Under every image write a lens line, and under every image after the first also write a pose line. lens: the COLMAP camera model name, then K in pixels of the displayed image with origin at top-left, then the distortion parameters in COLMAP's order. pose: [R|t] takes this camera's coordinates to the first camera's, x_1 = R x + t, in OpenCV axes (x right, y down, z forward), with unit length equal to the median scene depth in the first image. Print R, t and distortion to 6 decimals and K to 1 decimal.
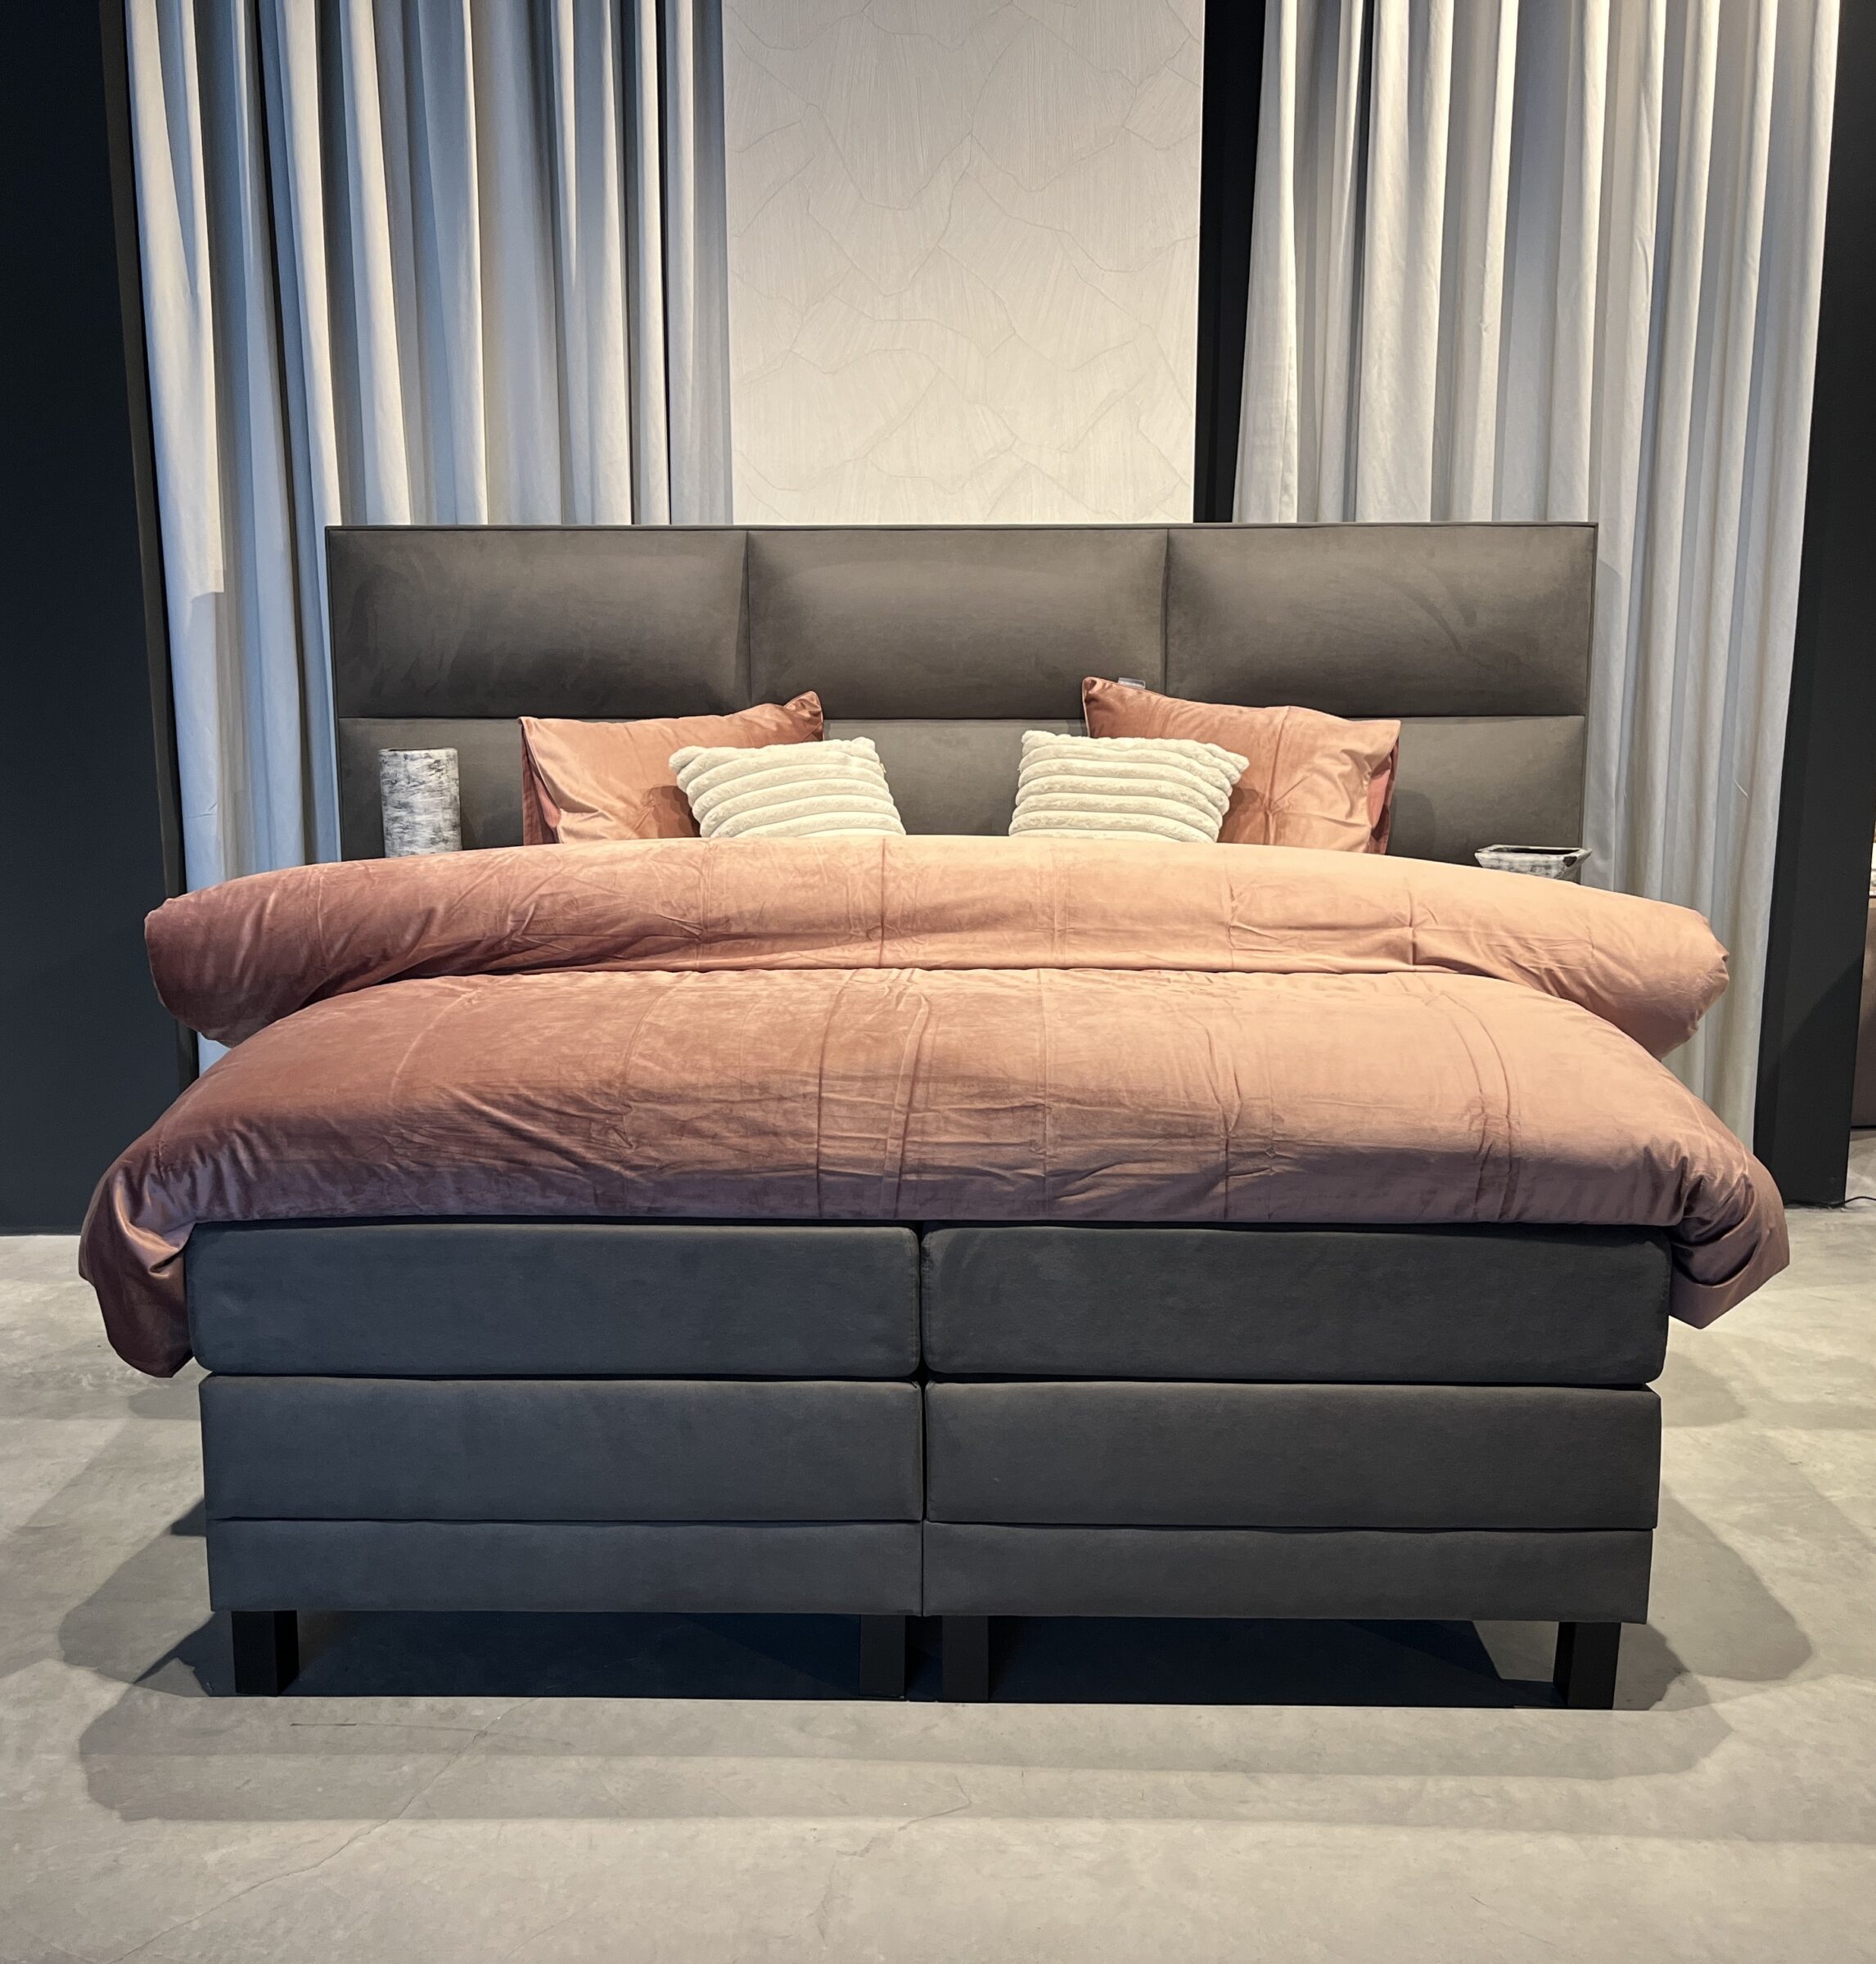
lens RADIAL K [[1966.0, 0, 936.5], [0, 1966.0, 982.0], [0, 0, 1]] dist [0.027529, 0.000000]
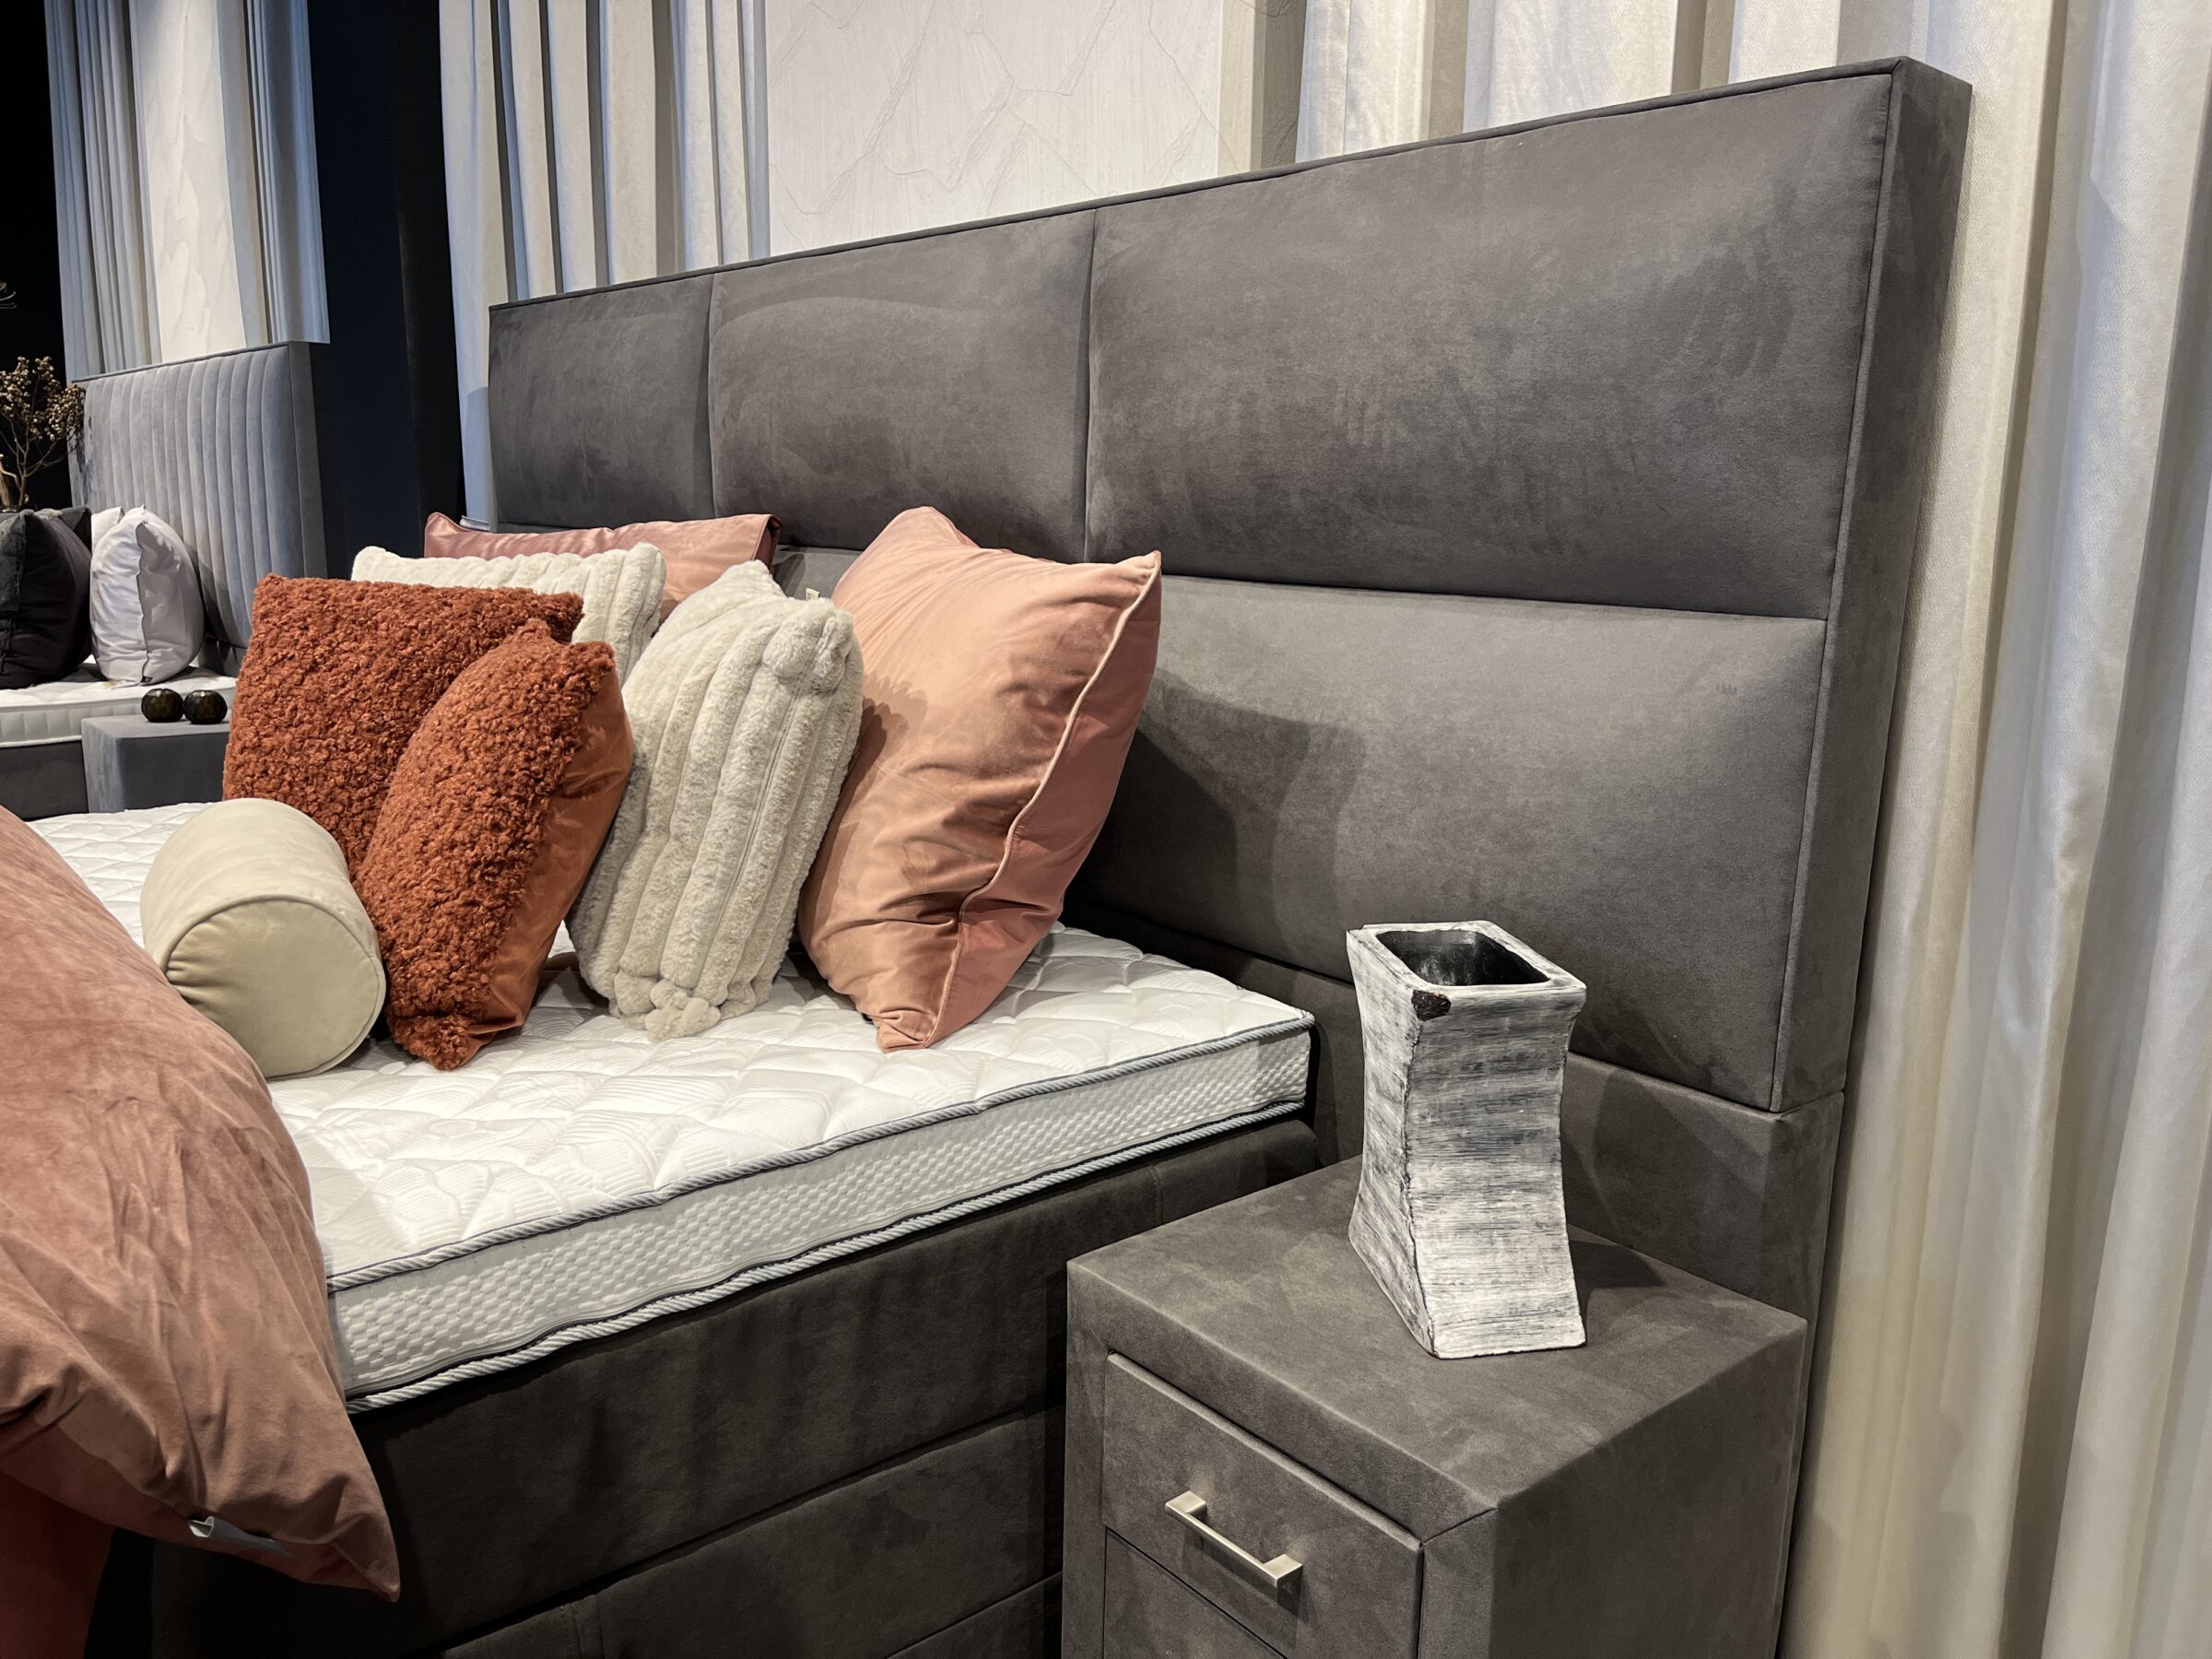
lens RADIAL K [[1666.6, 0, 1106.4], [0, 1666.6, 829.7], [0, 0, 1]] dist [0.058075, -0.087695]
pose [[0.665726, 0.163997, -0.727952, 0.688056], [-0.146678, 0.985278, 0.087828, -0.153841], [0.731638, 0.048305, 0.679979, 1.023350]]
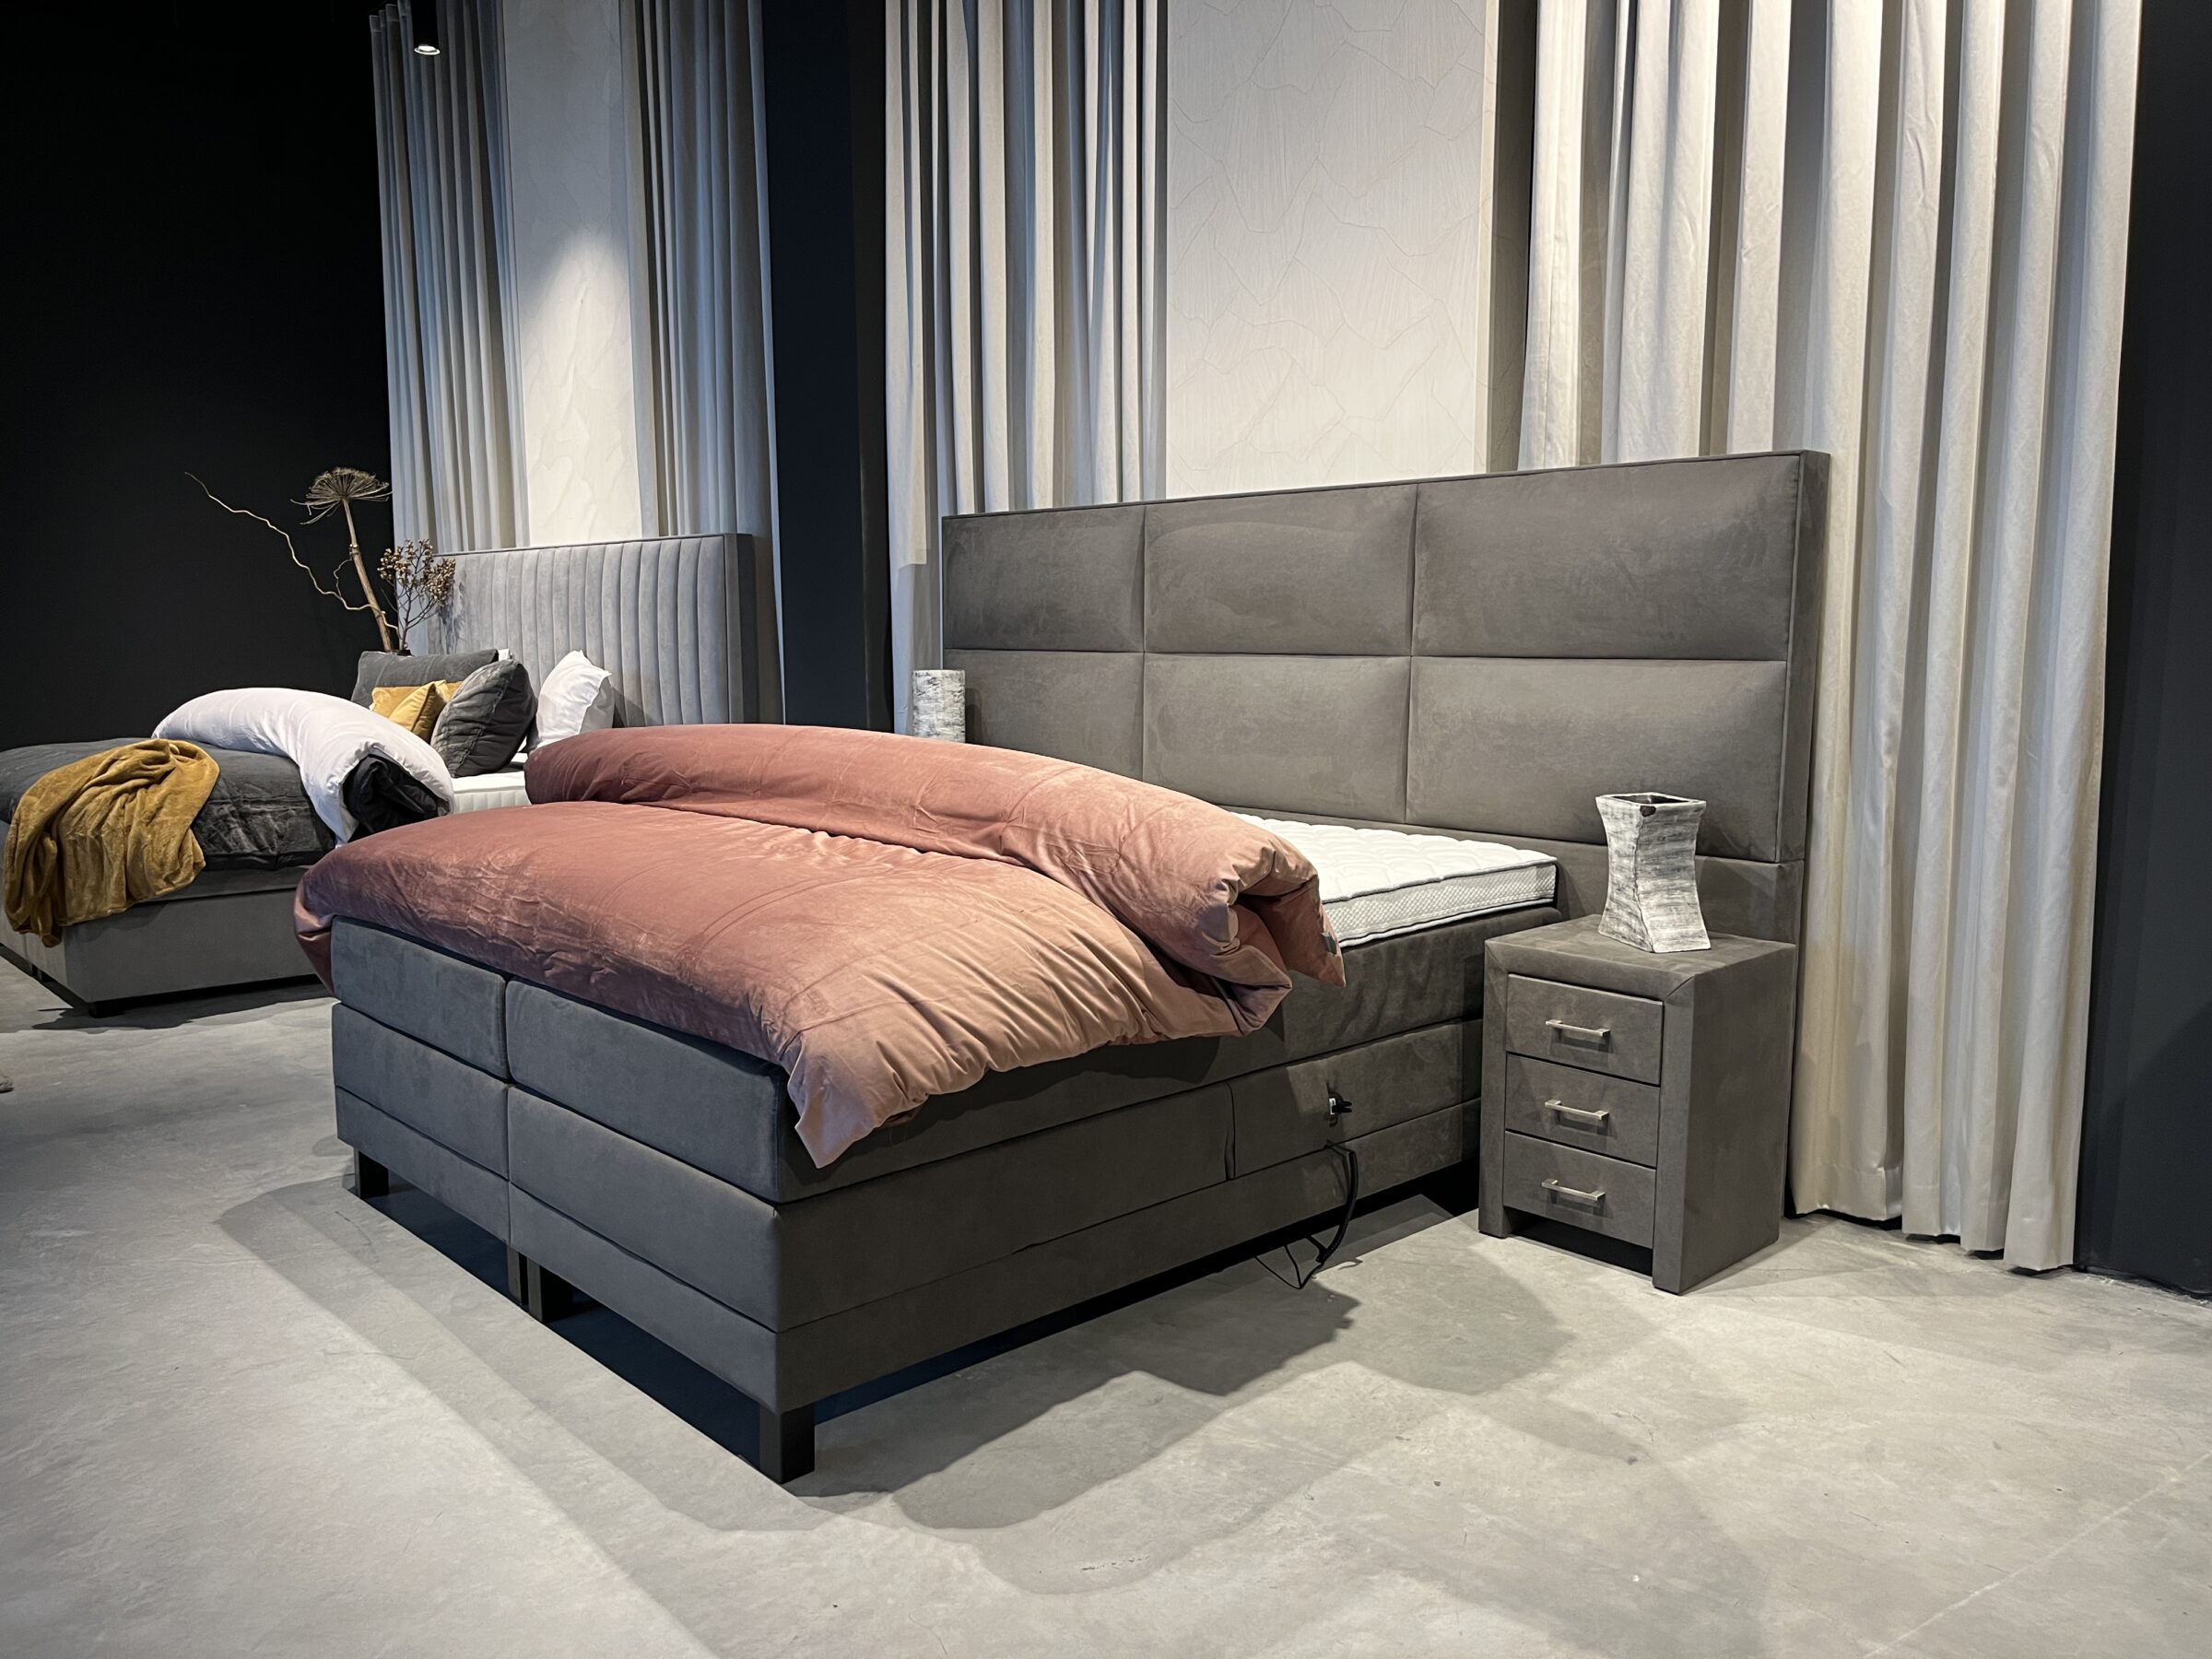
lens RADIAL K [[1666.6, 0, 1107.4], [0, 1666.6, 827.1], [0, 0, 1]] dist [0.058075, -0.087695]
pose [[0.703957, 0.087854, -0.704788, 0.968924], [-0.118179, 0.992976, 0.005738, -0.037791], [0.700342, 0.079252, 0.709394, 0.343377]]
